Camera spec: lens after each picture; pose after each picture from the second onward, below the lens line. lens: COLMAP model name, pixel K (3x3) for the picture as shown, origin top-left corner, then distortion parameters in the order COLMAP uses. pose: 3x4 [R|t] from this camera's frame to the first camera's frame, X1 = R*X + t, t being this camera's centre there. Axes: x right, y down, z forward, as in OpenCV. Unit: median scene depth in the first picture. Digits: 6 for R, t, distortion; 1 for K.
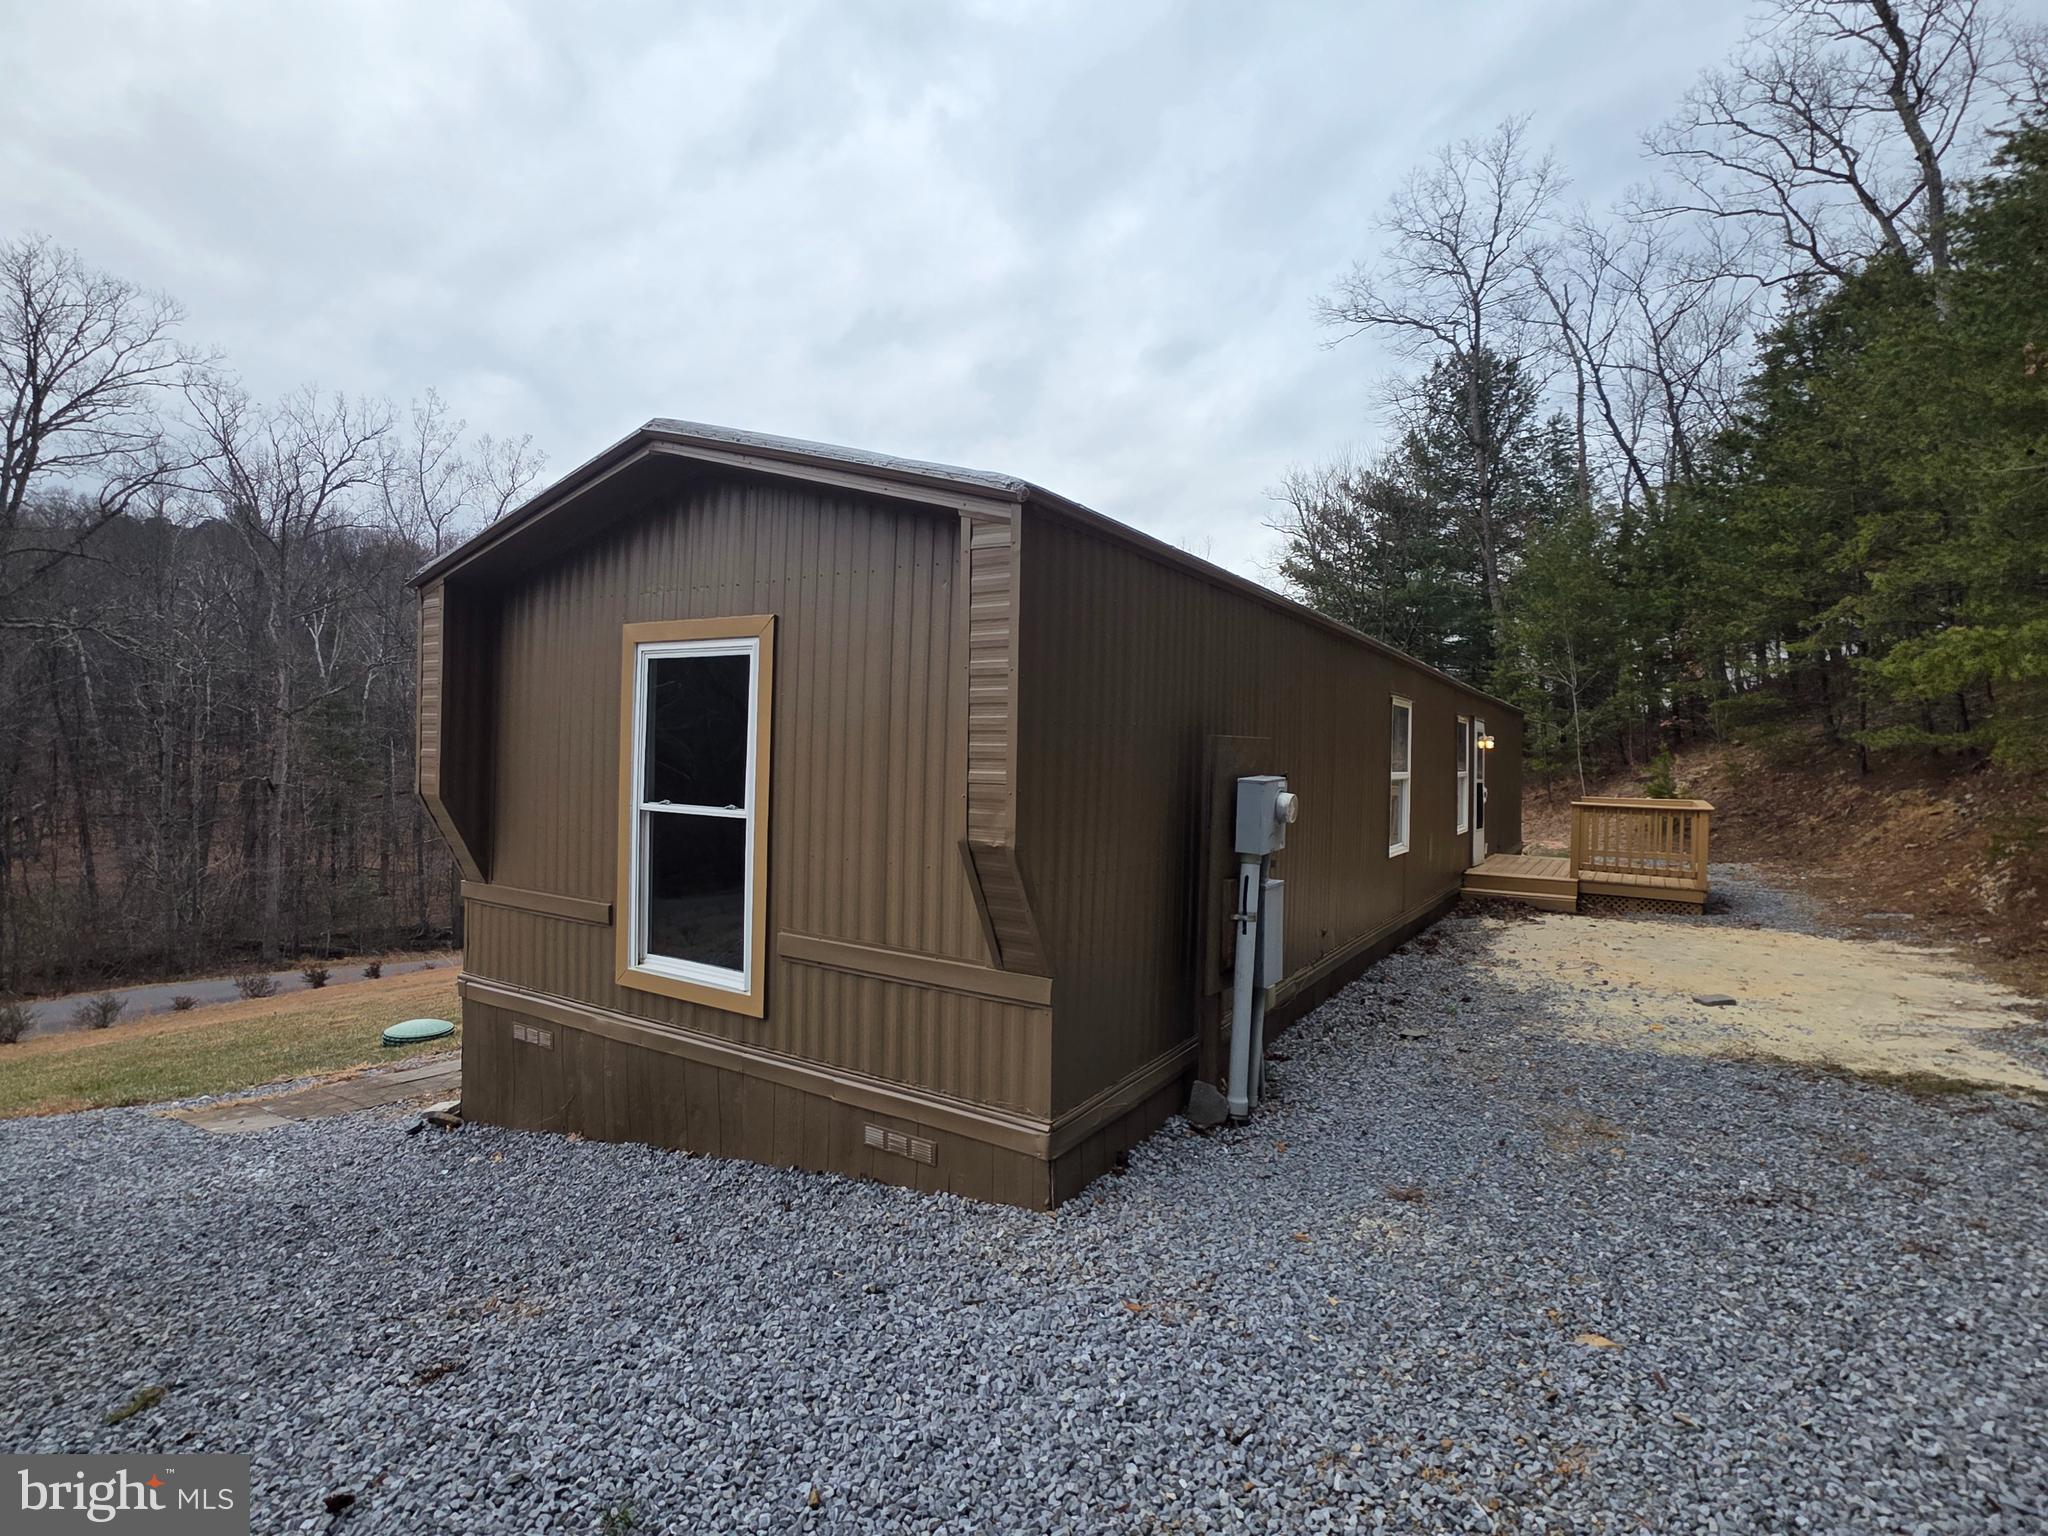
lens RADIAL K [[981.2, 0, 1025.8], [0, 981.2, 763.4], [0, 0, 1]] dist [0.002010, 0.002271]
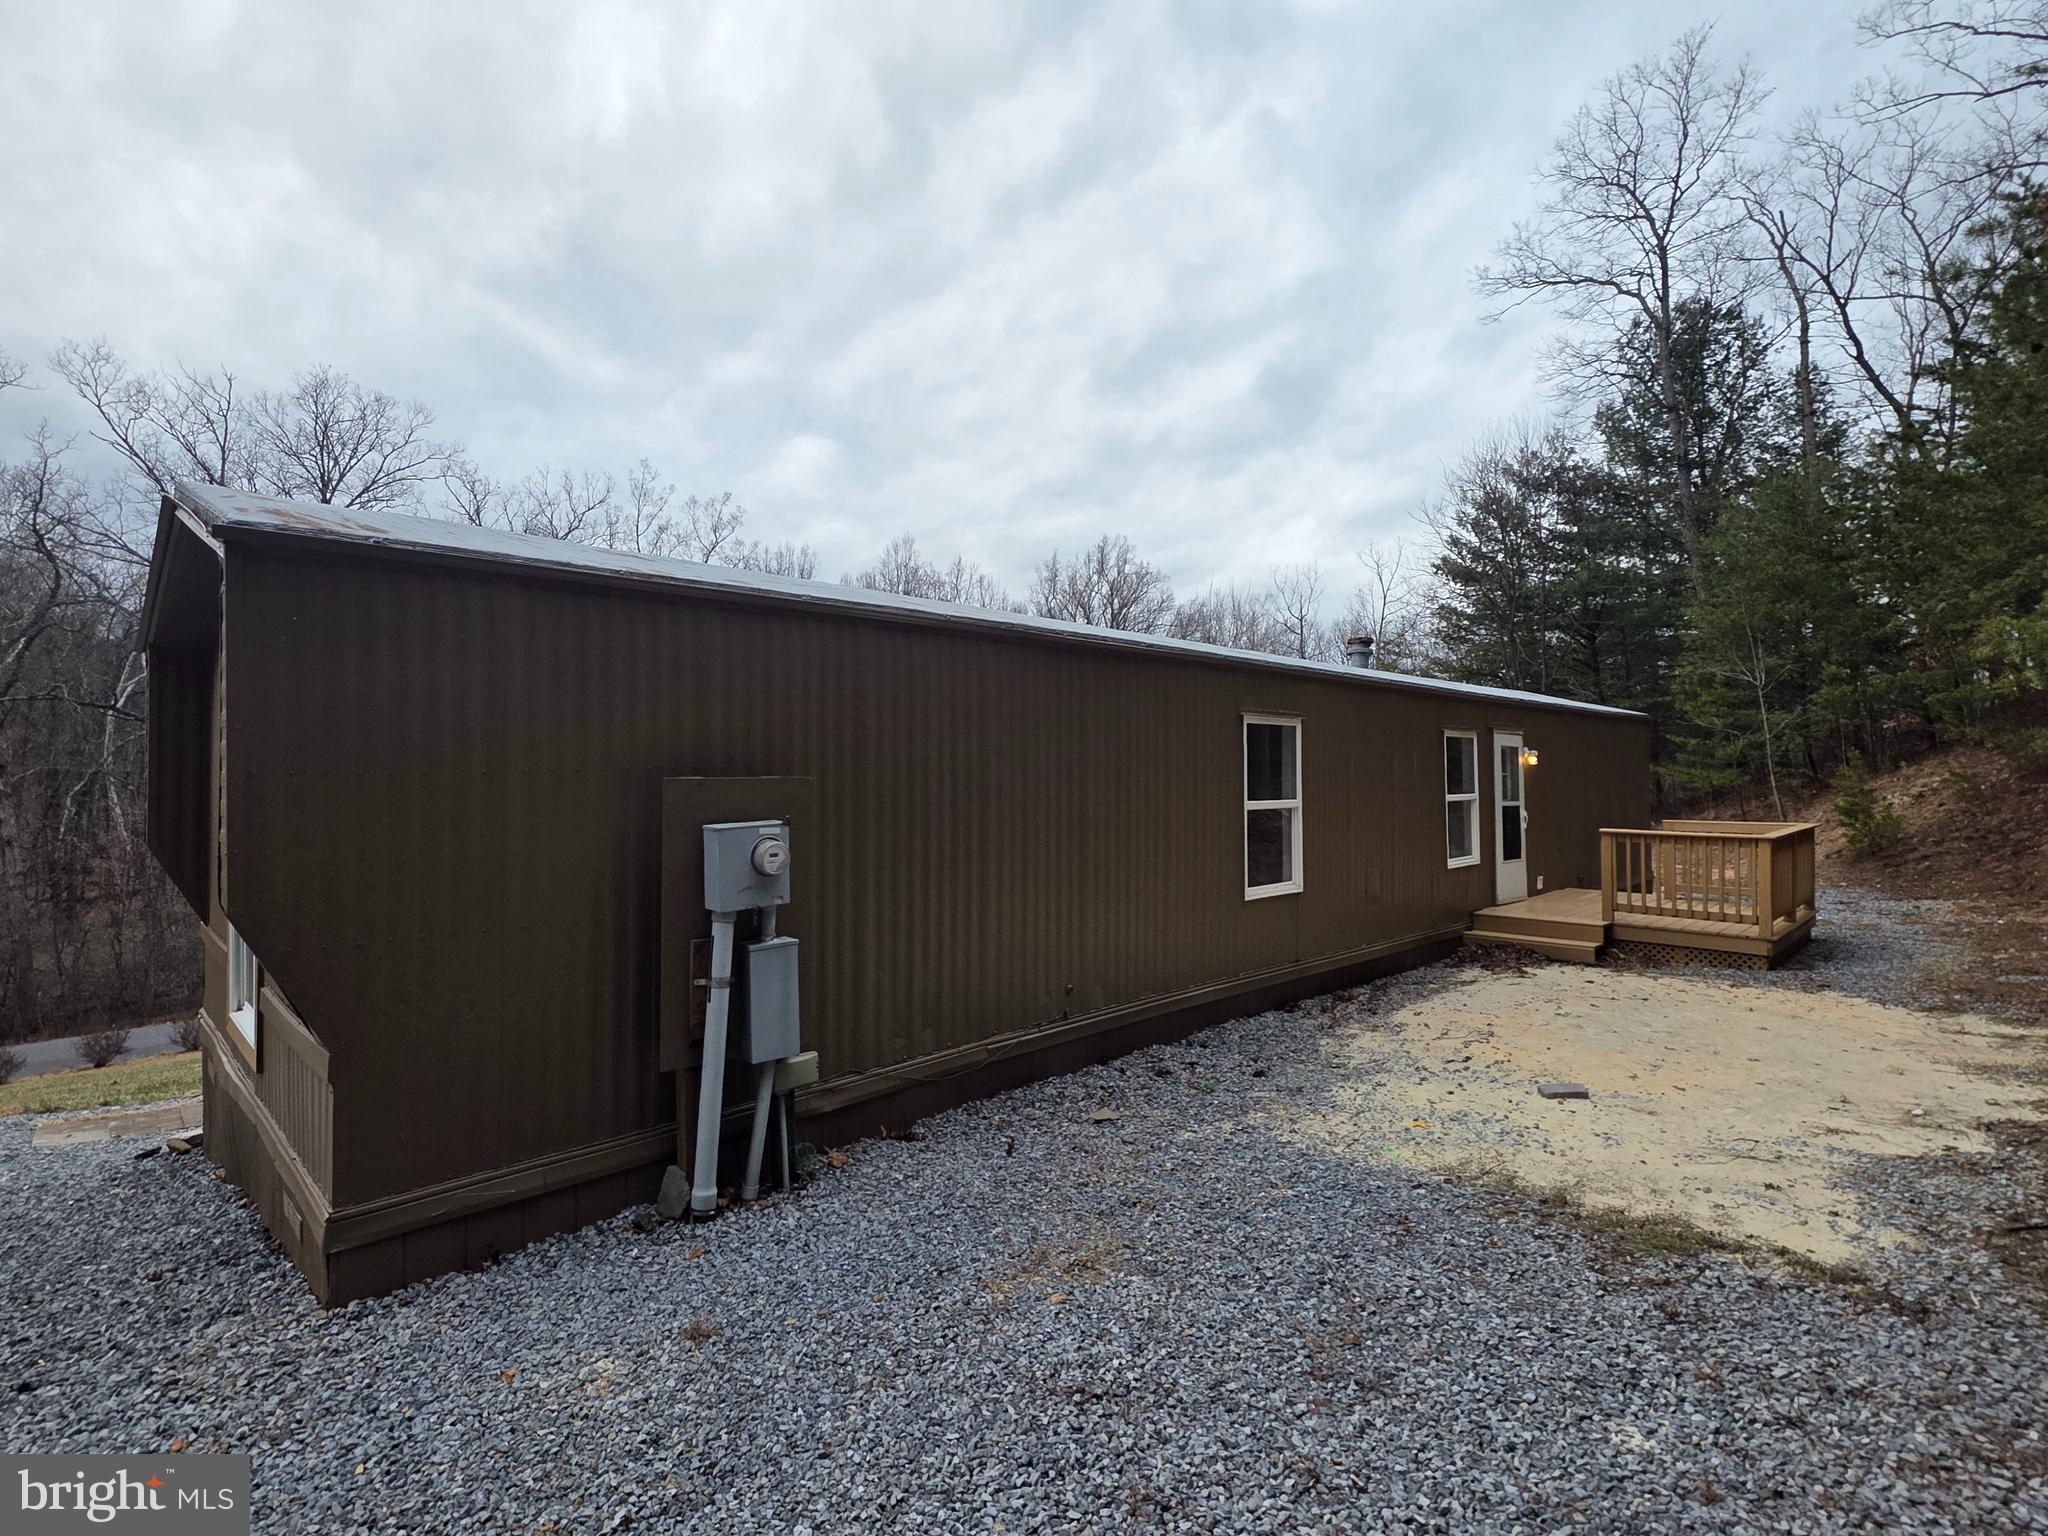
lens RADIAL K [[981.2, 0, 1024.3], [0, 981.2, 768.6], [0, 0, 1]] dist [0.002010, 0.002271]
pose [[0.972938, -0.022746, -0.229946, 0.109939], [0.018993, 0.999648, -0.018522, -0.002376], [0.230286, 0.013653, 0.973027, 0.031418]]
